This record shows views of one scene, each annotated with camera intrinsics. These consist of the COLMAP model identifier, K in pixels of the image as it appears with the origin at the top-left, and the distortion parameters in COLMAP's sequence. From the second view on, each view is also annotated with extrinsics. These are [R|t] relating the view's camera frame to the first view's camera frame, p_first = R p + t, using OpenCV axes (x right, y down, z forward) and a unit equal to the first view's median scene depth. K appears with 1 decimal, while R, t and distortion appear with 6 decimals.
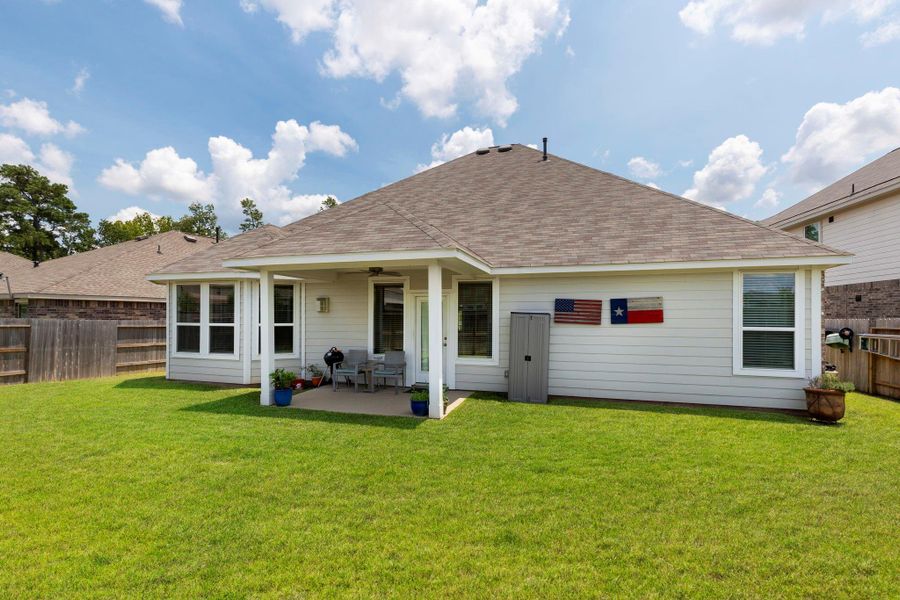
lens RADIAL K [[416.6, 0, 440.3], [0, 416.6, 314.2], [0, 0, 1]] dist [0.006327, -0.001241]
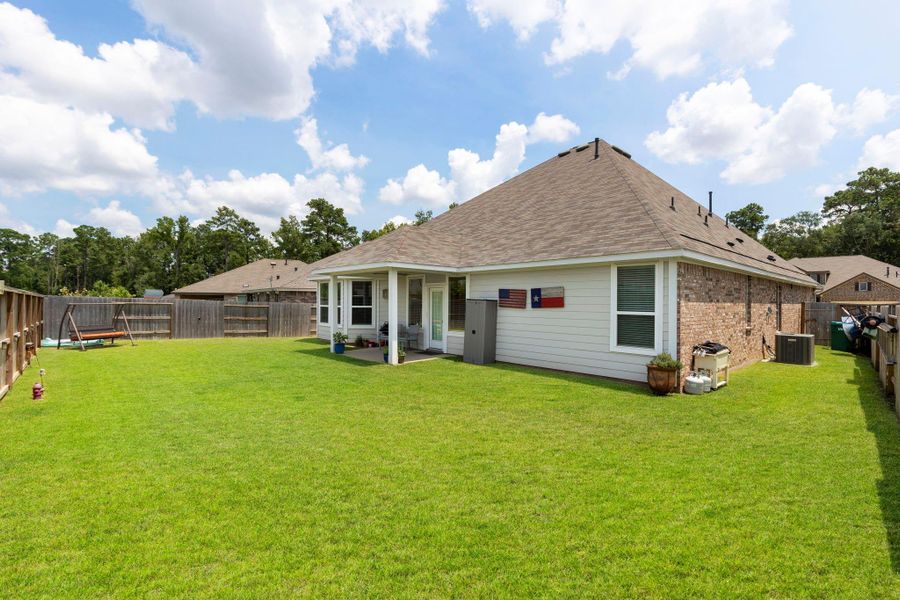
lens RADIAL K [[416.6, 0, 450.8], [0, 416.6, 301.9], [0, 0, 1]] dist [0.006327, -0.001241]
pose [[0.863564, 0.003578, -0.504226, 0.478148], [-0.000437, 0.999980, 0.006348, -0.001995], [0.504238, -0.005262, 0.863548, -0.133964]]
